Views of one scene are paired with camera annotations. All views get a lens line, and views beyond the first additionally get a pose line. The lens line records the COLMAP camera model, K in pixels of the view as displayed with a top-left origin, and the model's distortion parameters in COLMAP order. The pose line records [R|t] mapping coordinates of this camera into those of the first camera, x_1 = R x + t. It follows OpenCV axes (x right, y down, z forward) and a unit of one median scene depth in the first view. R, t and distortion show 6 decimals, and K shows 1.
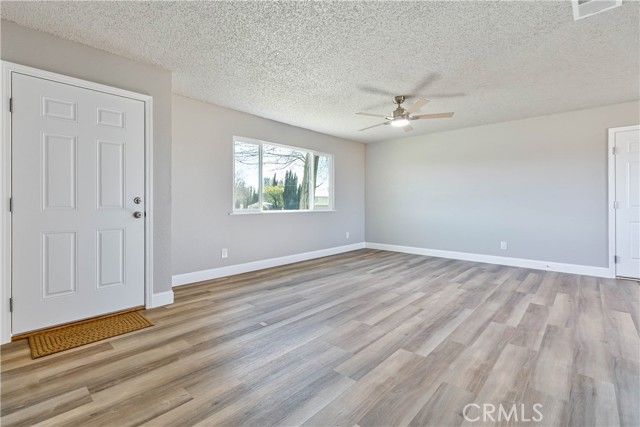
lens RADIAL K [[294.8, 0, 319.6], [0, 294.8, 200.2], [0, 0, 1]] dist [-0.000706, 0.000217]
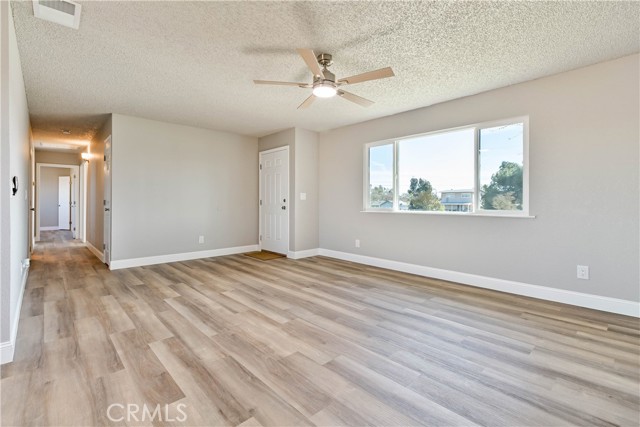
lens RADIAL K [[294.8, 0, 319.6], [0, 294.8, 200.2], [0, 0, 1]] dist [-0.000706, 0.000217]
pose [[-0.083089, -0.006582, -0.996520, 1.376176], [0.004280, 0.999967, -0.006962, 0.014603], [0.996533, -0.004843, -0.083058, 1.453962]]
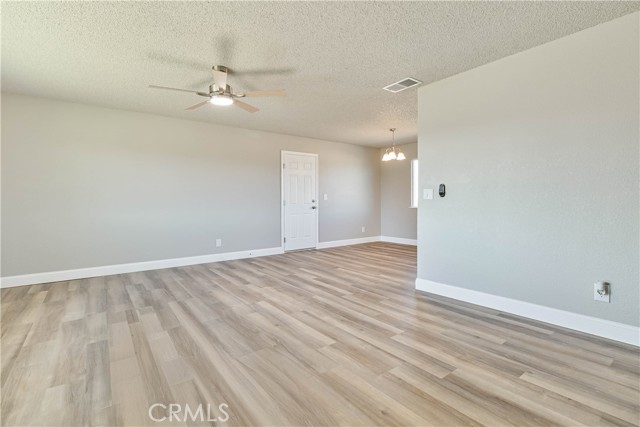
lens RADIAL K [[304.4, 0, 320.5], [0, 304.4, 193.3], [0, 0, 1]] dist [-0.001208, -0.000294]
pose [[0.180875, 0.024660, 0.983197, -0.678643], [-0.002227, 0.999693, -0.024664, 0.007324], [-0.983504, 0.002271, 0.180874, 0.824041]]
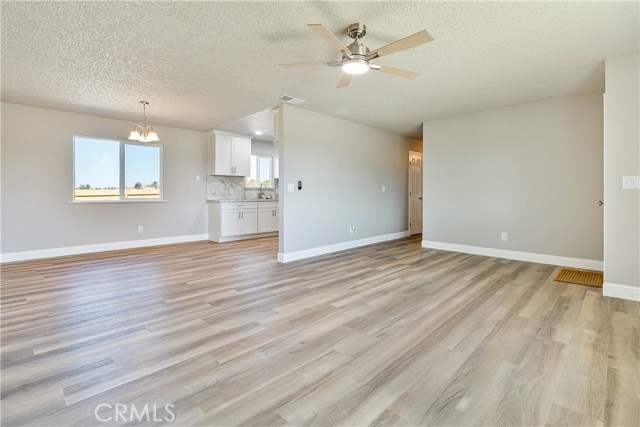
lens RADIAL K [[294.8, 0, 319.6], [0, 294.8, 200.2], [0, 0, 1]] dist [-0.000706, 0.000217]
pose [[-0.998627, -0.001963, 0.052338, 0.441996], [-0.000951, 0.999812, 0.019363, 0.015837], [-0.052366, 0.019287, -0.998442, 2.273552]]
